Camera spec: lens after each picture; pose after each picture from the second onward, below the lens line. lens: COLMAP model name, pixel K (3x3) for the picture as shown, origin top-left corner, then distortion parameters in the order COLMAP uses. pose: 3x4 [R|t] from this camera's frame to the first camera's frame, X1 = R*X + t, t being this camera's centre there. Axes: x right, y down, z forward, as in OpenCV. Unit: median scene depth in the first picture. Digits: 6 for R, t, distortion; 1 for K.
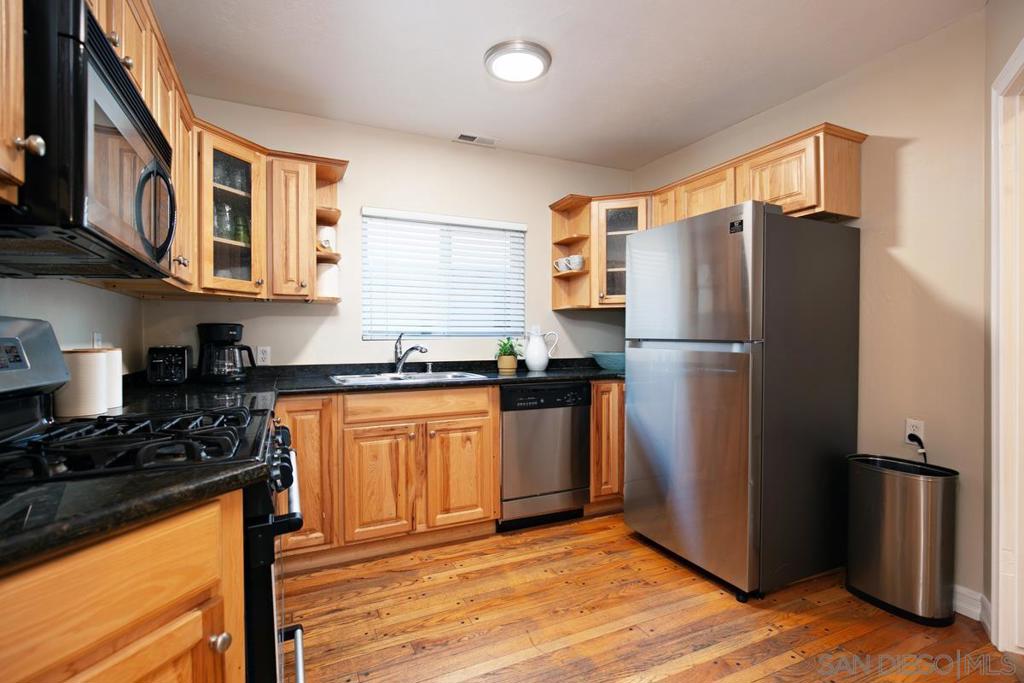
lens RADIAL K [[484.1, 0, 517.0], [0, 484.1, 338.2], [0, 0, 1]] dist [-0.026126, -0.000015]
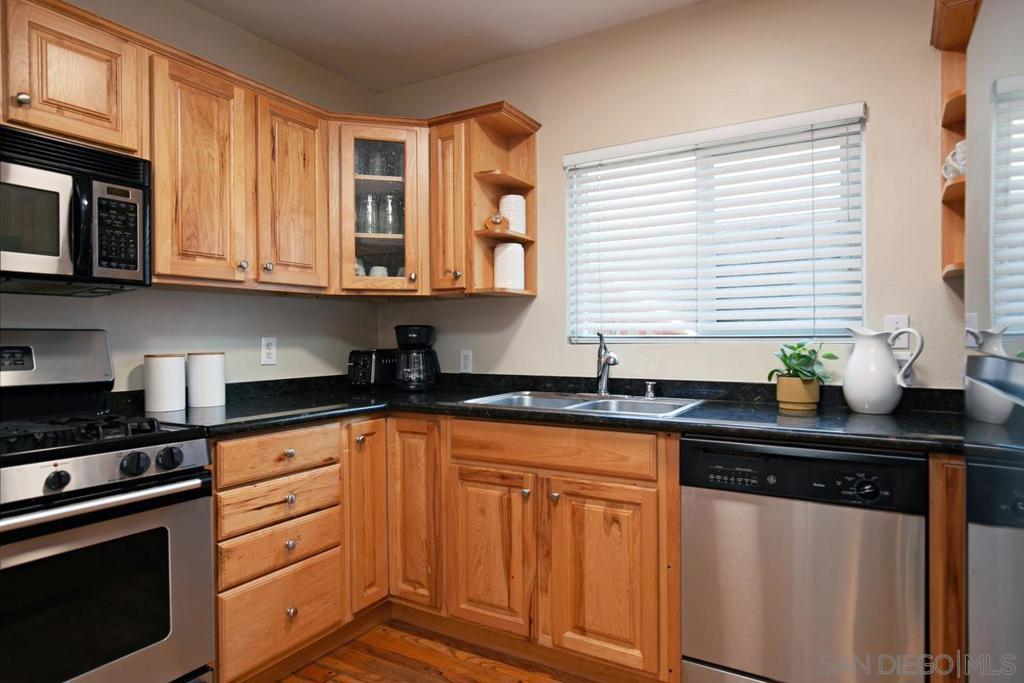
lens RADIAL K [[592.2, 0, 509.5], [0, 592.2, 340.0], [0, 0, 1]] dist [-0.000603, 0.003991]
pose [[0.550544, 0.005036, -0.834791, 0.428367], [0.002674, 0.999966, 0.007796, -0.010534], [0.834802, -0.006524, 0.550512, 0.529866]]
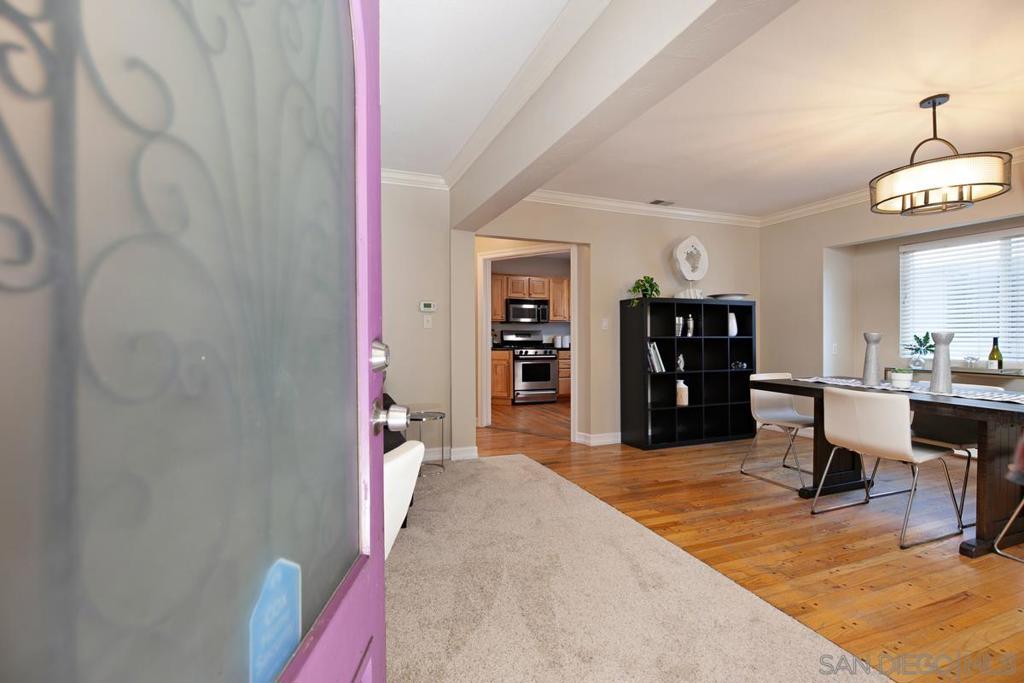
lens RADIAL K [[462.7, 0, 512.3], [0, 462.7, 341.1], [0, 0, 1]] dist [-0.002313, -0.002942]
pose [[-0.074800, 0.007794, -0.997168, 2.654220], [-0.000052, 0.999969, 0.007820, 0.025927], [0.997199, 0.000637, -0.074797, 0.550085]]
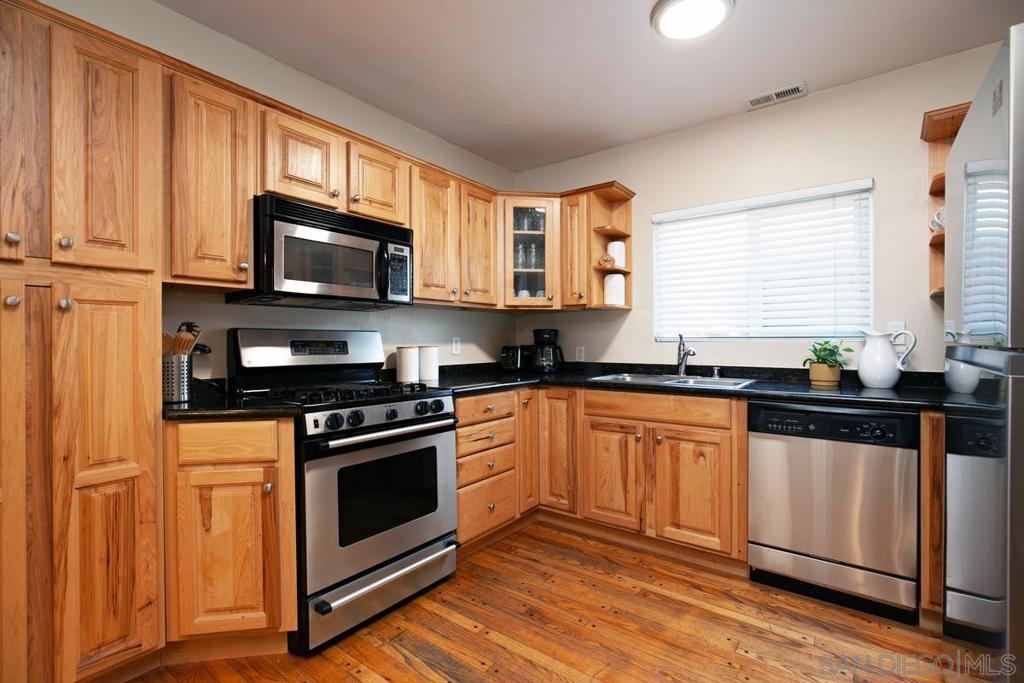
lens RADIAL K [[462.7, 0, 512.3], [0, 462.7, 340.4], [0, 0, 1]] dist [-0.002313, -0.002942]
pose [[0.457860, 0.003628, -0.889017, 0.511484], [-0.000355, 0.999992, 0.003898, -0.003612], [0.889024, -0.001469, 0.457858, 0.313456]]
